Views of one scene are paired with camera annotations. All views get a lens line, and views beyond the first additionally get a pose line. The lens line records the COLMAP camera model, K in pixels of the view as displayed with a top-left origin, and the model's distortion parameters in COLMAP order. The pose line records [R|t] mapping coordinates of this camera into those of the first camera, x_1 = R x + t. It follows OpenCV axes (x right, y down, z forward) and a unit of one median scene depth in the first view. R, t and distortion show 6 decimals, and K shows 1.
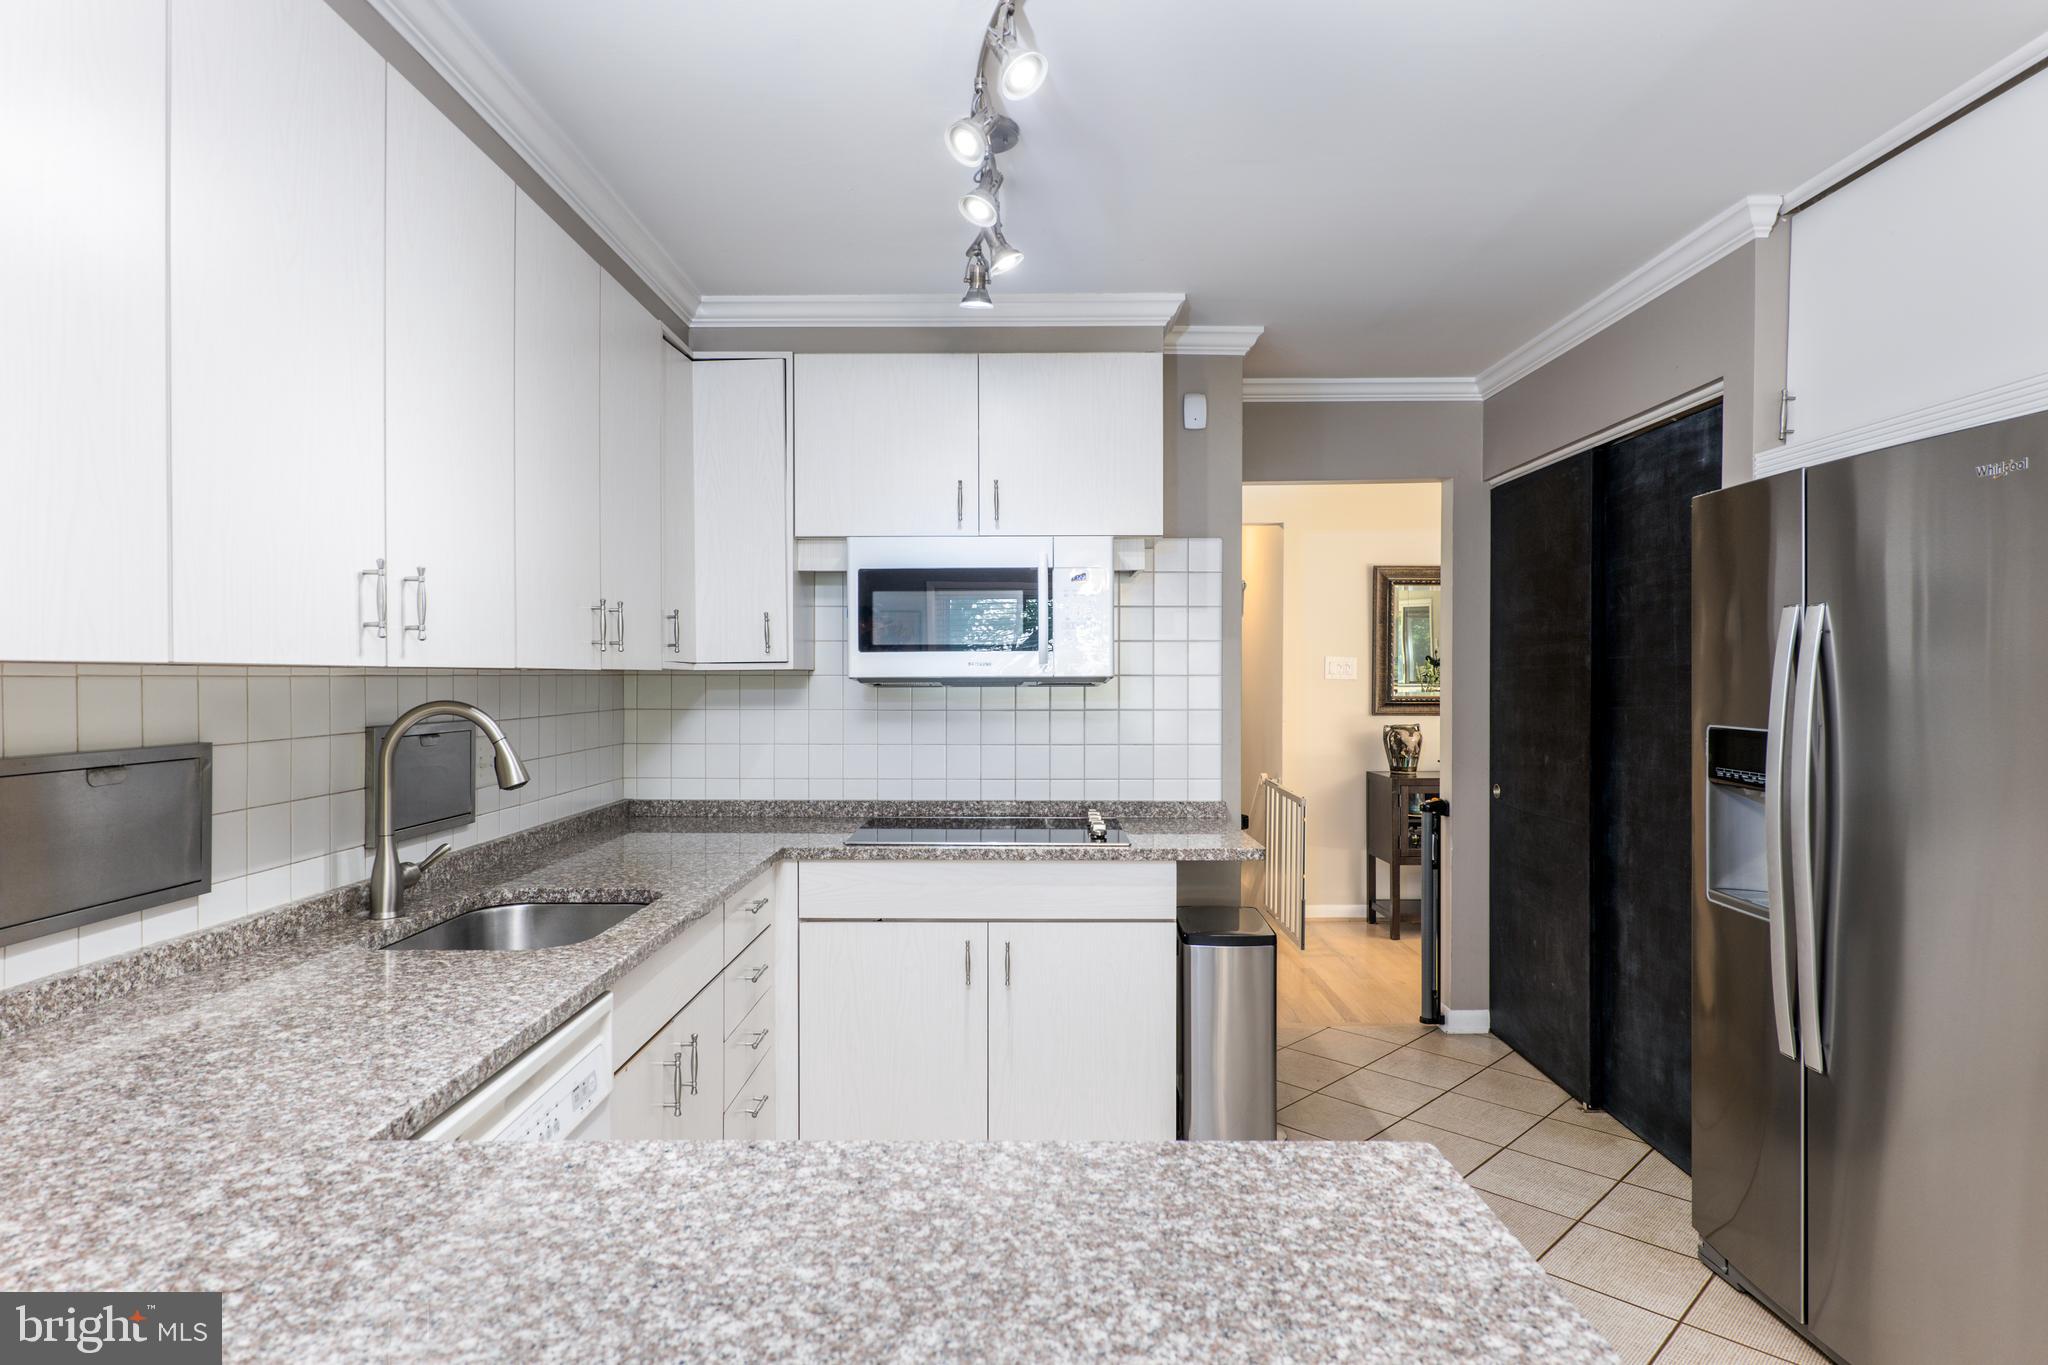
lens RADIAL K [[1134.4, 0, 1023.3], [0, 1134.4, 678.1], [0, 0, 1]] dist [0.004013, -0.001816]
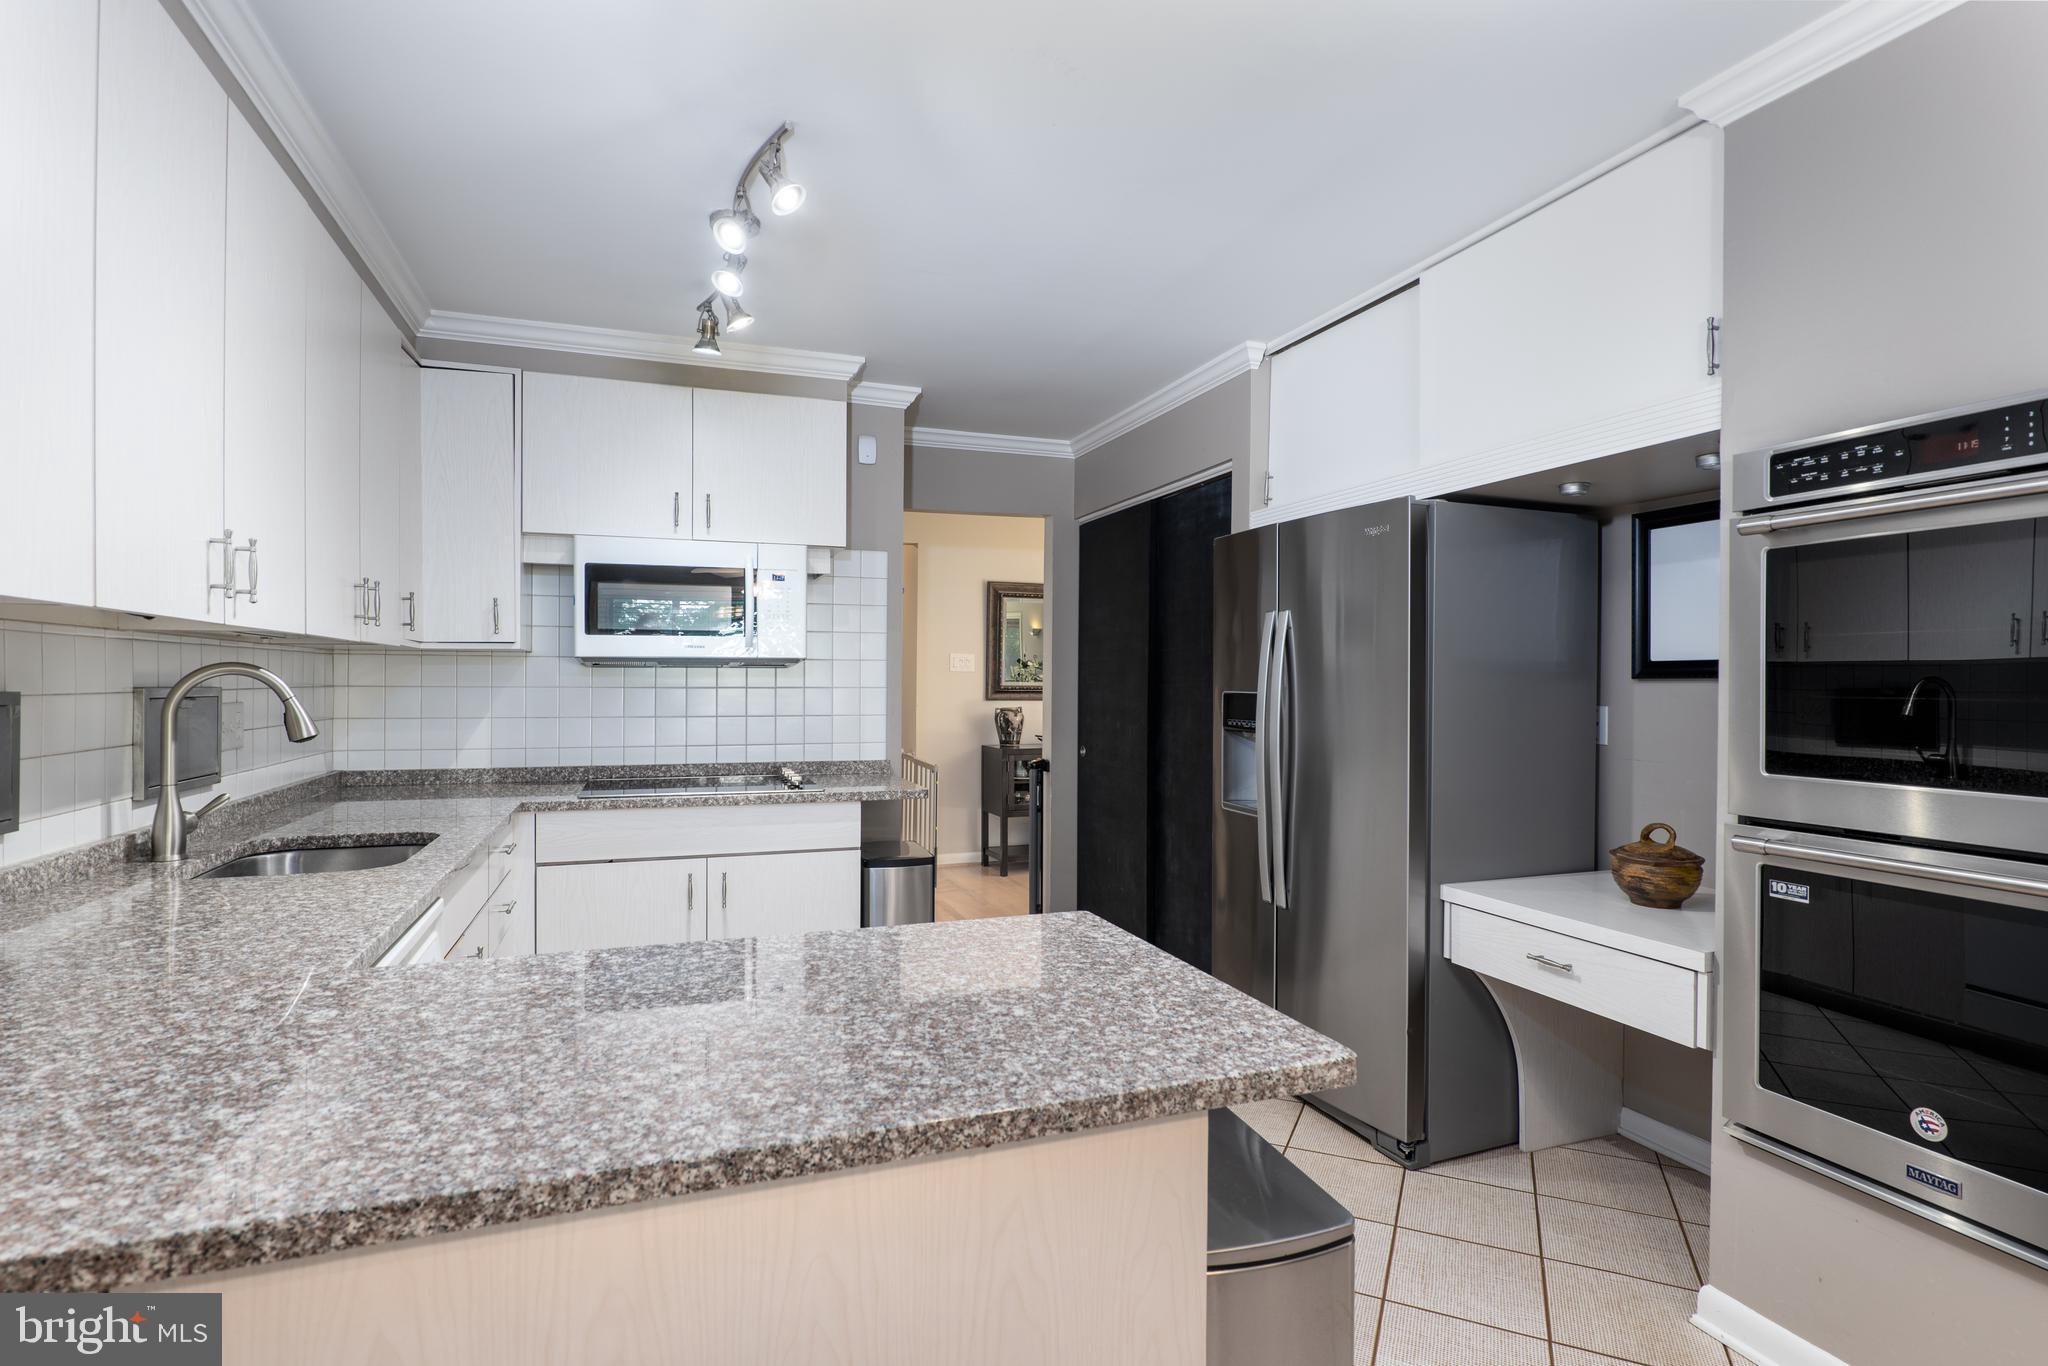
lens RADIAL K [[1027.6, 0, 1022.8], [0, 1027.6, 685.3], [0, 0, 1]] dist [-0.004222, 0.001380]
pose [[0.936701, 0.003195, 0.350116, -0.106132], [-0.003656, 0.999993, 0.000655, 0.030124], [-0.350112, -0.001894, 0.936706, -0.157814]]
